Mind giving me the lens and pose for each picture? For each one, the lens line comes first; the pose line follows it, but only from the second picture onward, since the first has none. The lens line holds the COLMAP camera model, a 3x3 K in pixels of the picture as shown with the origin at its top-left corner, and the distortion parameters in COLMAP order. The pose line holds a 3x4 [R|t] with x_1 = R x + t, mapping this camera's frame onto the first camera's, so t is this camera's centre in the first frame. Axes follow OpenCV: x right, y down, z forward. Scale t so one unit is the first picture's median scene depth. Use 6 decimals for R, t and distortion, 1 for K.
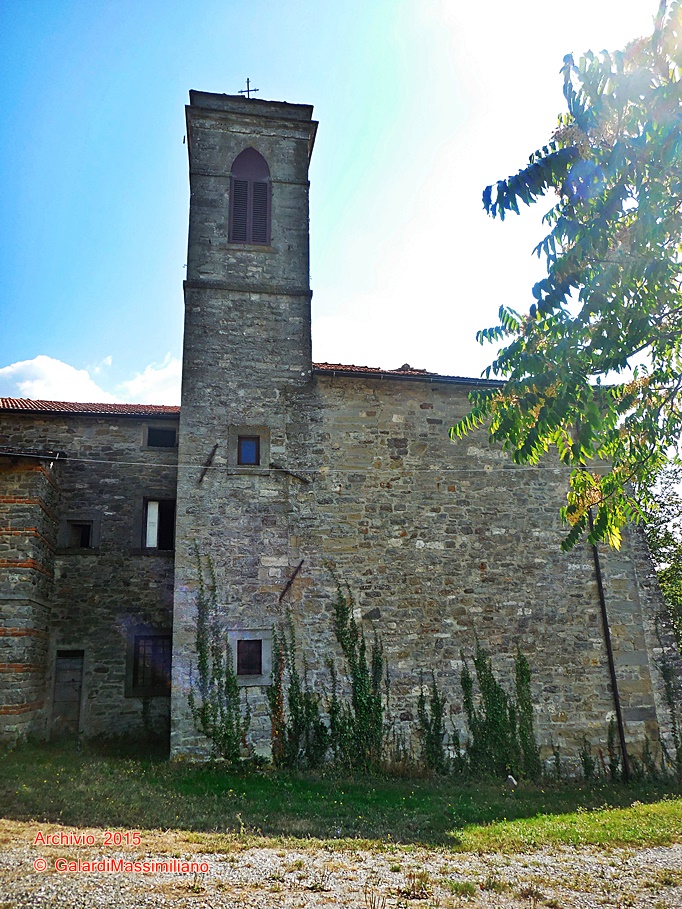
lens RADIAL K [[673.6, 0, 339.4], [0, 673.6, 457.2], [0, 0, 1]] dist [0.061306, 0.003891]
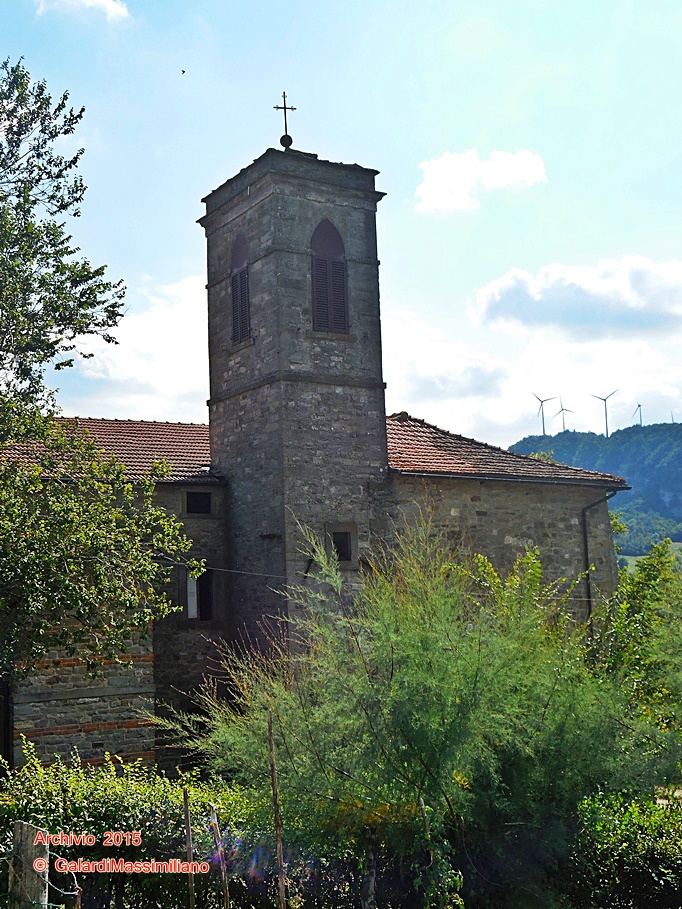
lens RADIAL K [[1159.4, 0, 341.7], [0, 1159.4, 453.1], [0, 0, 1]] dist [0.115020, 0.000000]
pose [[0.916709, 0.032580, 0.398226, -0.821867], [-0.099679, 0.983804, 0.148973, -0.406268], [-0.386923, -0.176259, 0.905110, -0.614022]]
